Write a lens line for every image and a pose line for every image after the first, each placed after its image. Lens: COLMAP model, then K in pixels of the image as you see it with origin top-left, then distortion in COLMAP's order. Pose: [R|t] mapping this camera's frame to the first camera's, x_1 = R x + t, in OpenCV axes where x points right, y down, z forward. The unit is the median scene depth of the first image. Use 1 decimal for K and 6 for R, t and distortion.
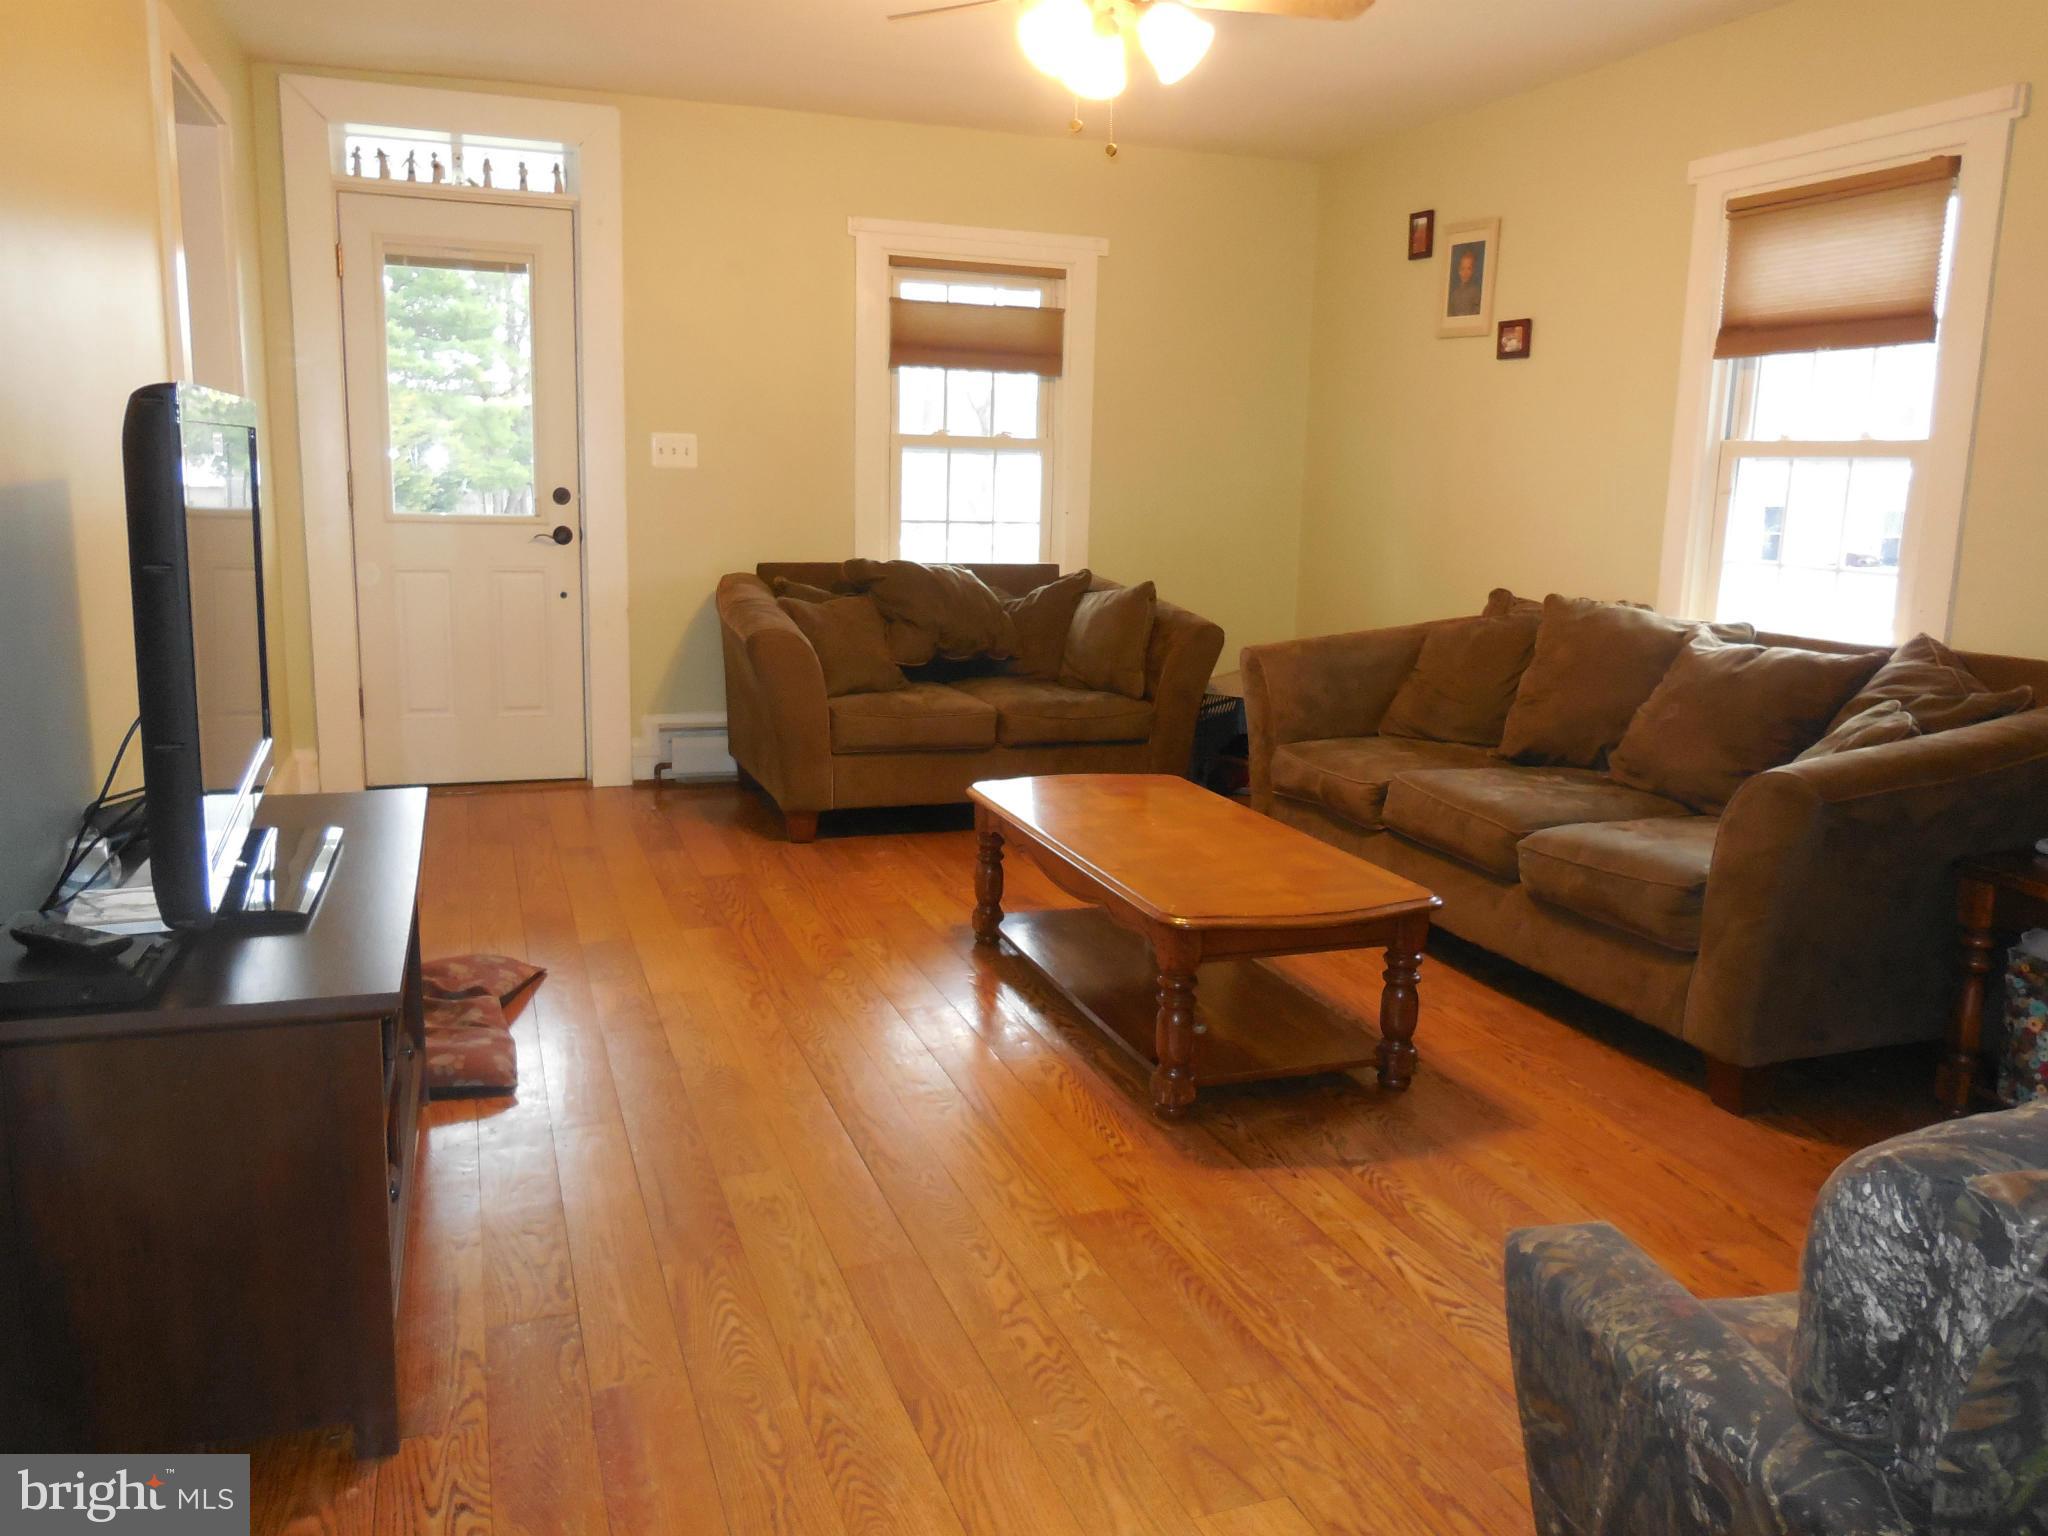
lens RADIAL K [[1575.3, 0, 1024.0], [0, 1575.3, 768.0], [0, 0, 1]] dist [-0.000082, 0.001289]
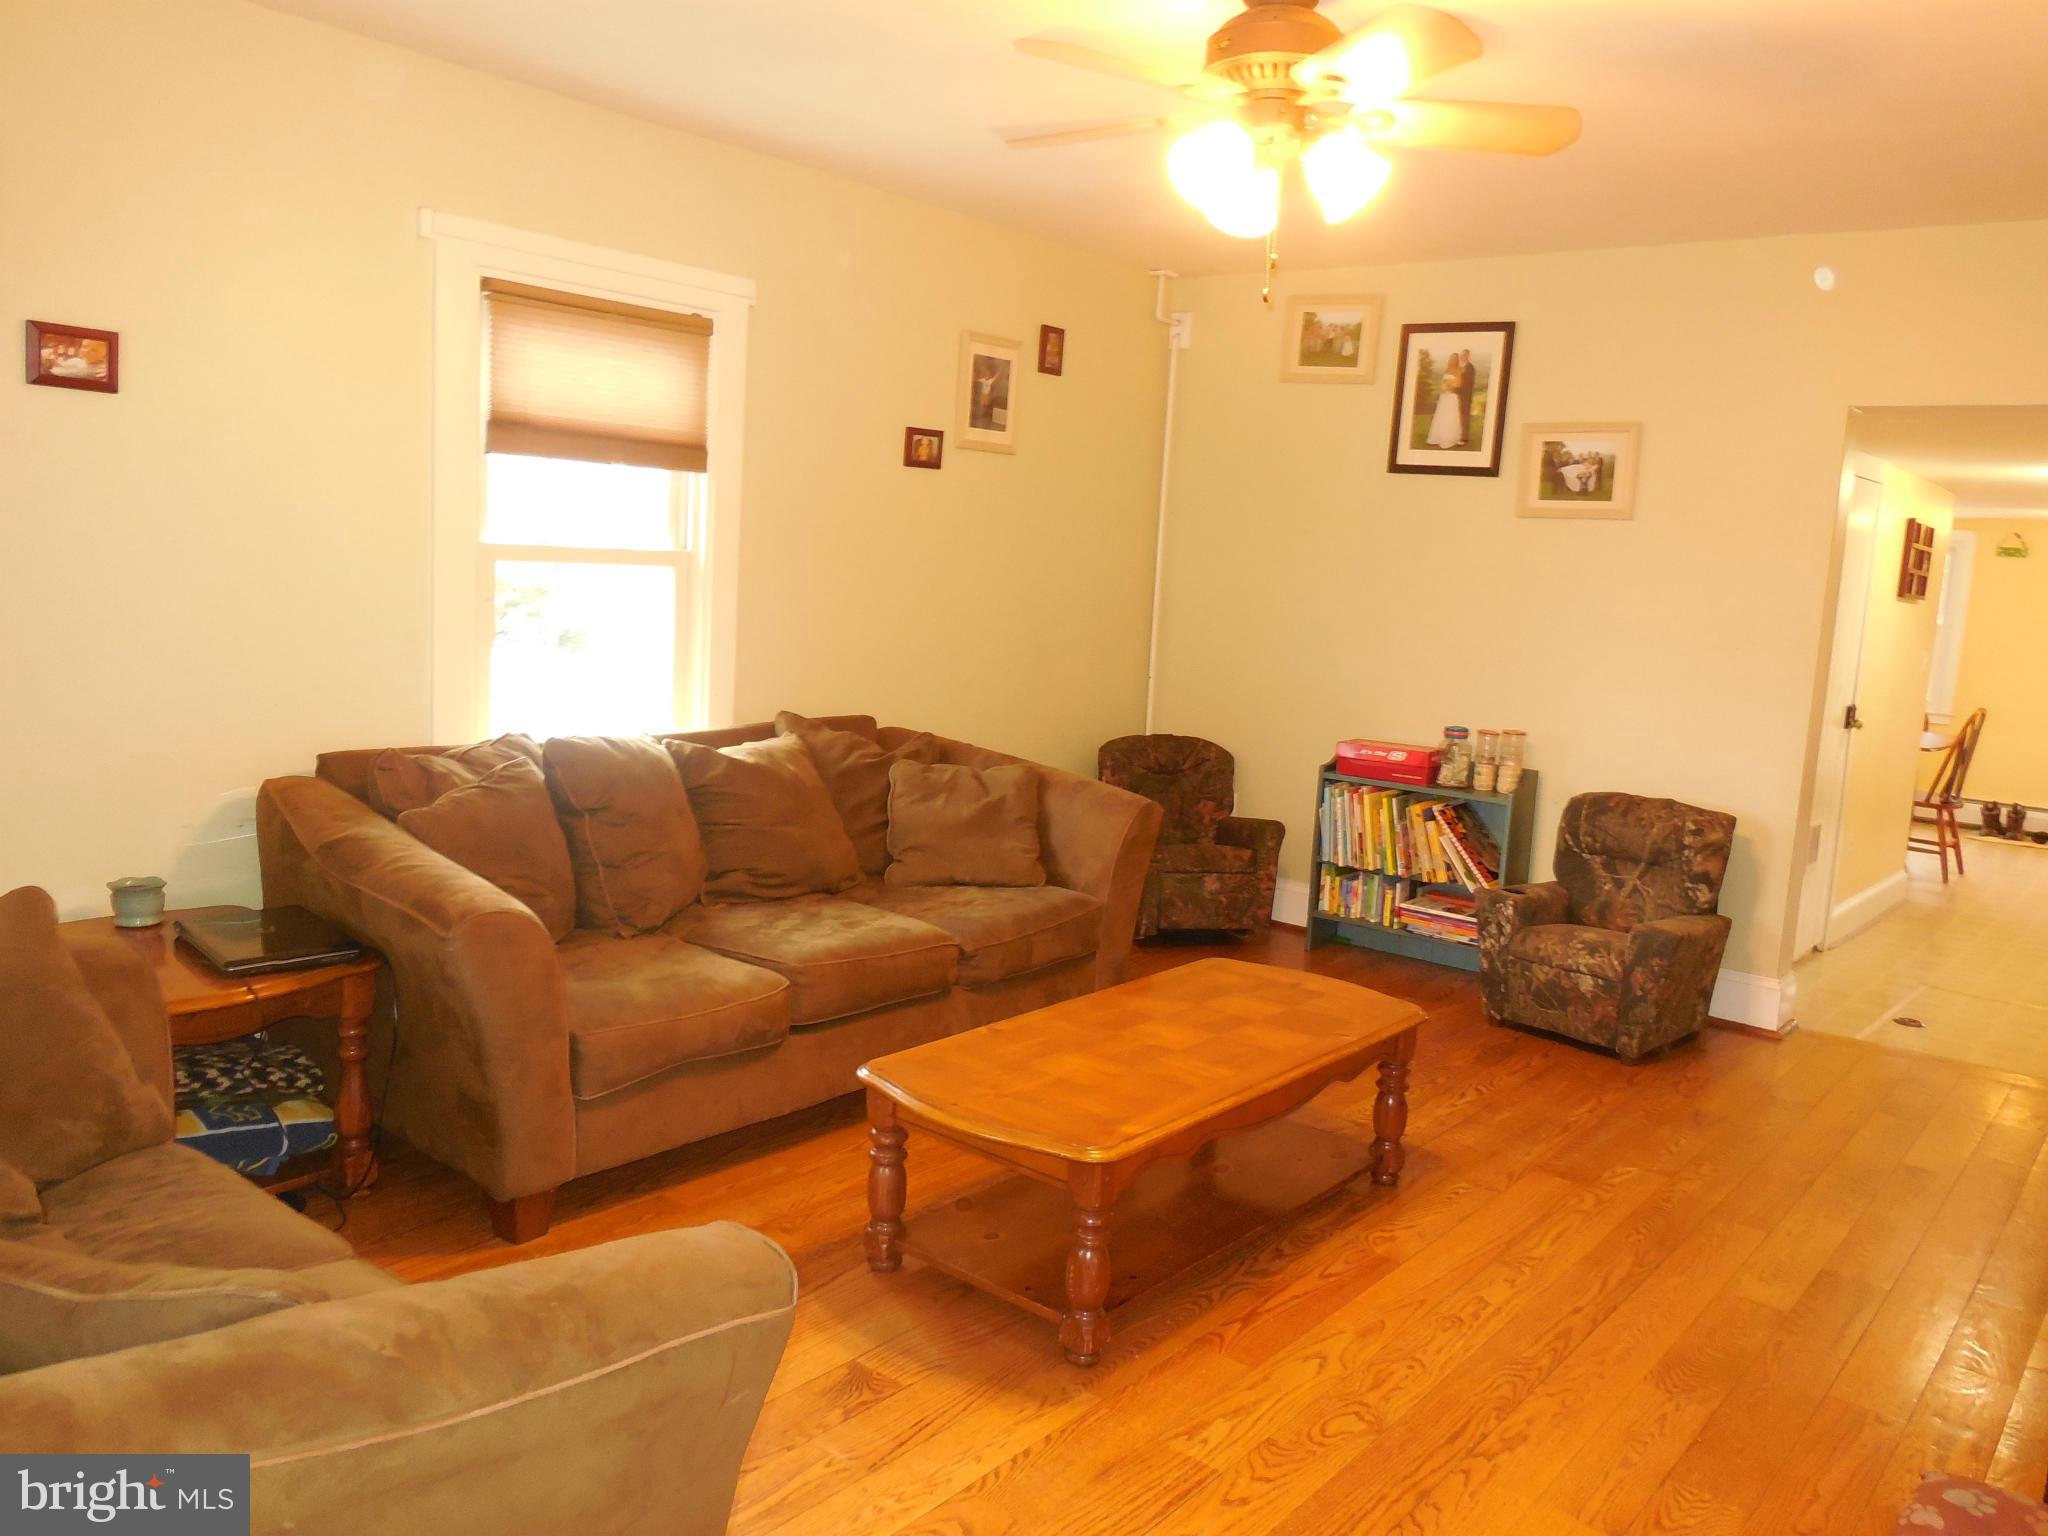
lens RADIAL K [[1575.3, 0, 1024.0], [0, 1575.3, 768.0], [0, 0, 1]] dist [-0.000082, 0.001289]
pose [[-0.516778, -0.168906, 0.839292, -0.524660], [0.095630, 0.962821, 0.252648, -0.300080], [-0.850762, 0.210825, -0.481412, 1.276895]]
